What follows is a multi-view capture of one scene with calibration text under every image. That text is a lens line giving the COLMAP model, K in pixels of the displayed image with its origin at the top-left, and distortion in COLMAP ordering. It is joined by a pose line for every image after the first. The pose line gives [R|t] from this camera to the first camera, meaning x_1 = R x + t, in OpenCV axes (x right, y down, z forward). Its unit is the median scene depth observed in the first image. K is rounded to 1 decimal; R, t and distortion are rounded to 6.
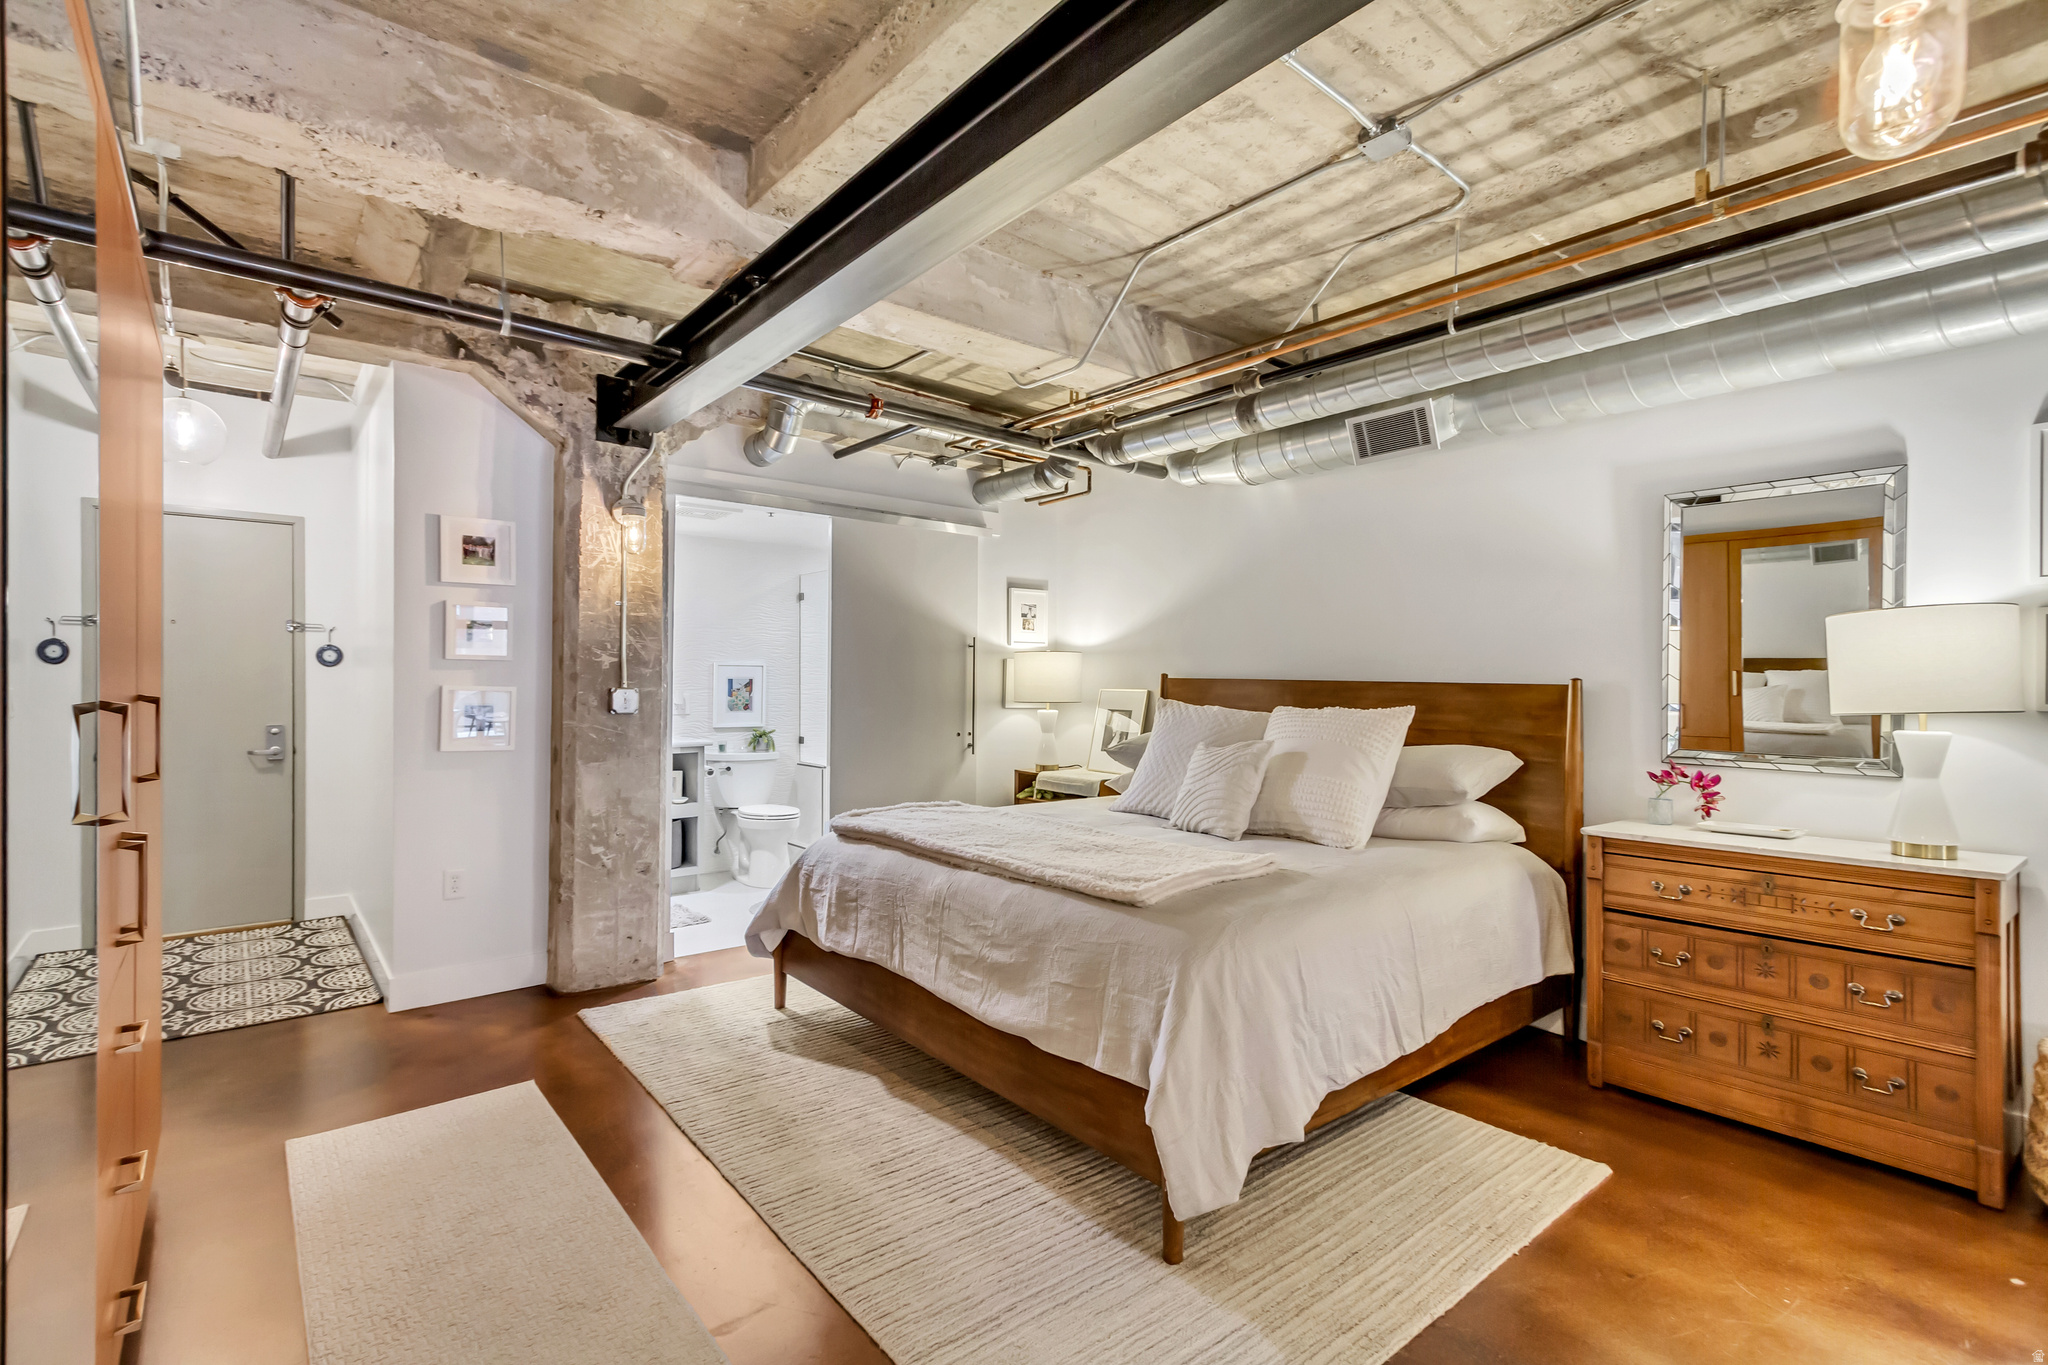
lens RADIAL K [[939.7, 0, 1021.4], [0, 939.7, 681.0], [0, 0, 1]] dist [0.006598, -0.001056]
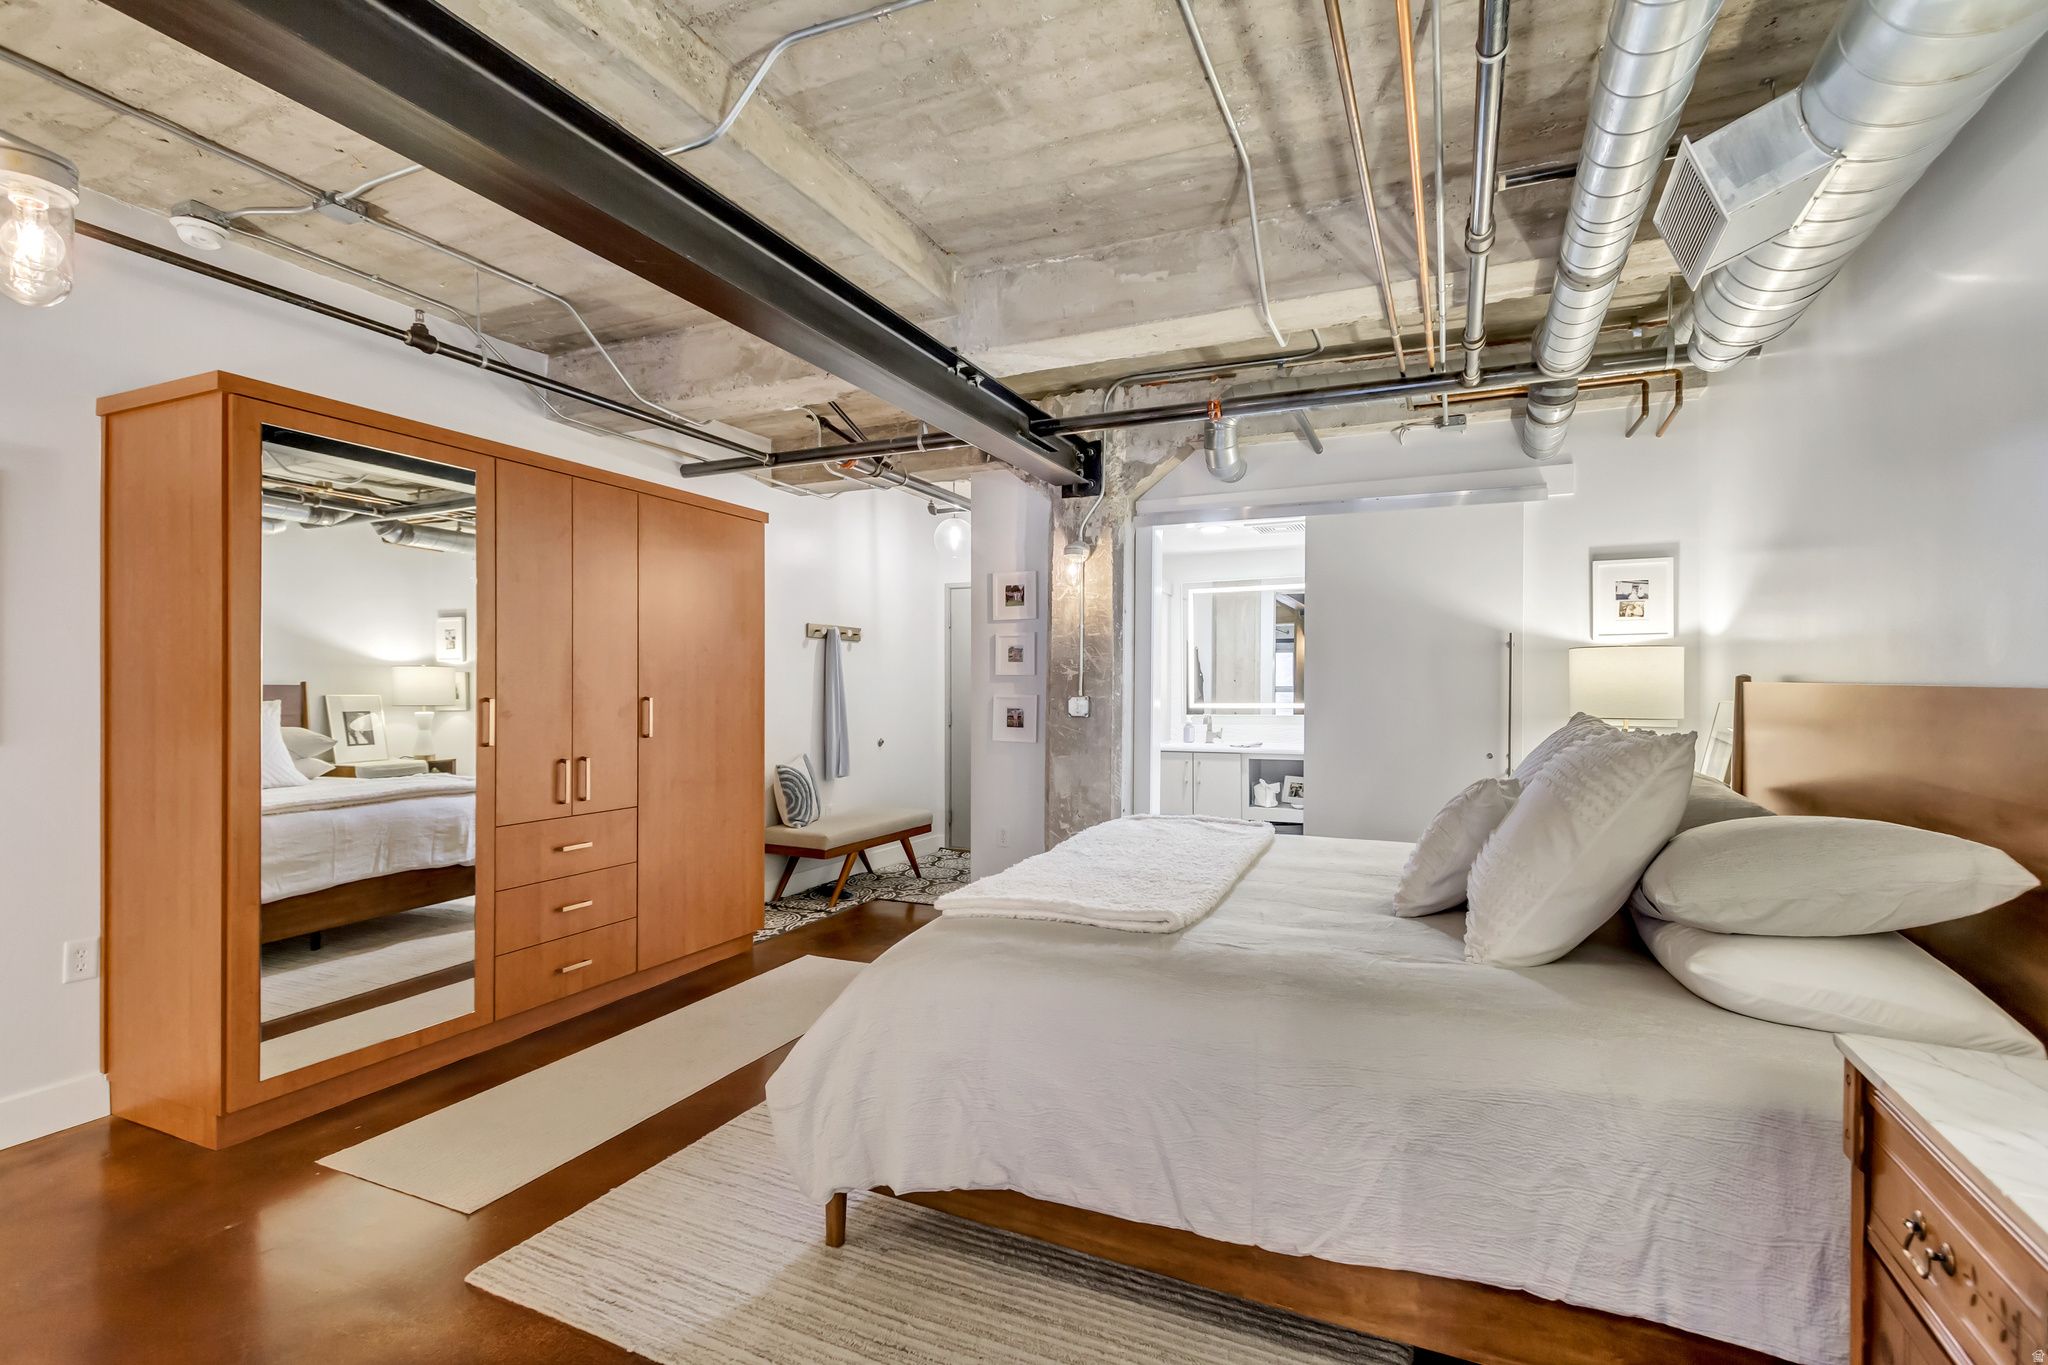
lens RADIAL K [[939.7, 0, 1021.4], [0, 939.7, 681.0], [0, 0, 1]] dist [0.006598, -0.001056]
pose [[0.437047, -0.009260, -0.899391, 0.643397], [0.002367, 0.999955, -0.009145, -0.001003], [0.899436, 0.001868, 0.437049, 0.401044]]
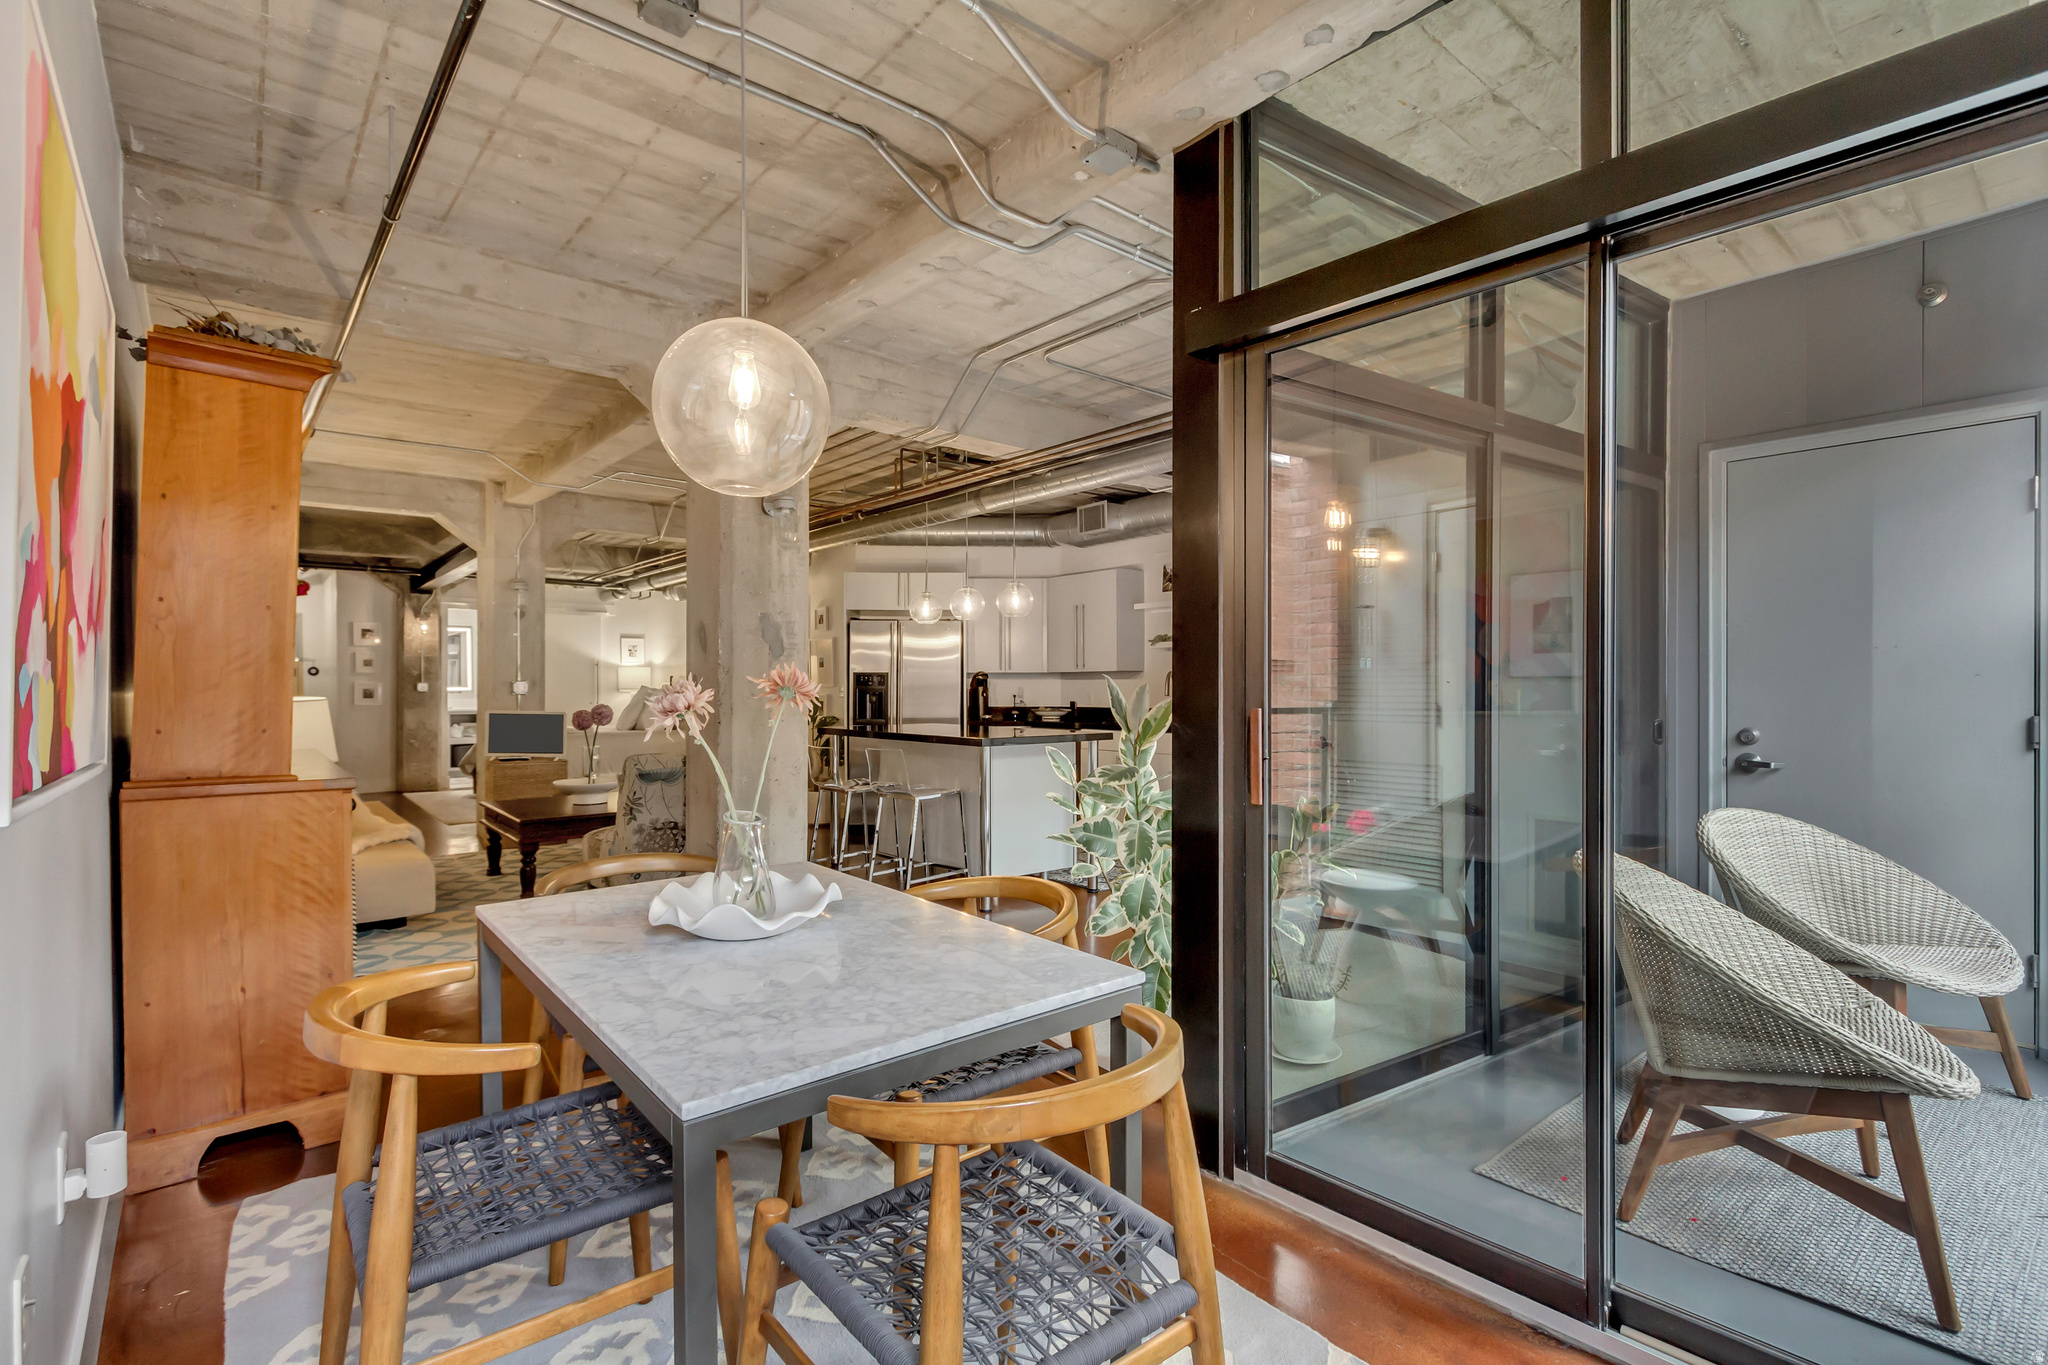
lens RADIAL K [[943.9, 0, 1021.6], [0, 943.9, 690.5], [0, 0, 1]] dist [0.009233, -0.000070]
pose [[0.999801, -0.008185, 0.018192, 1.291993], [0.008103, 0.999957, 0.004548, 0.032529], [-0.018228, -0.004399, 0.999824, -1.821325]]
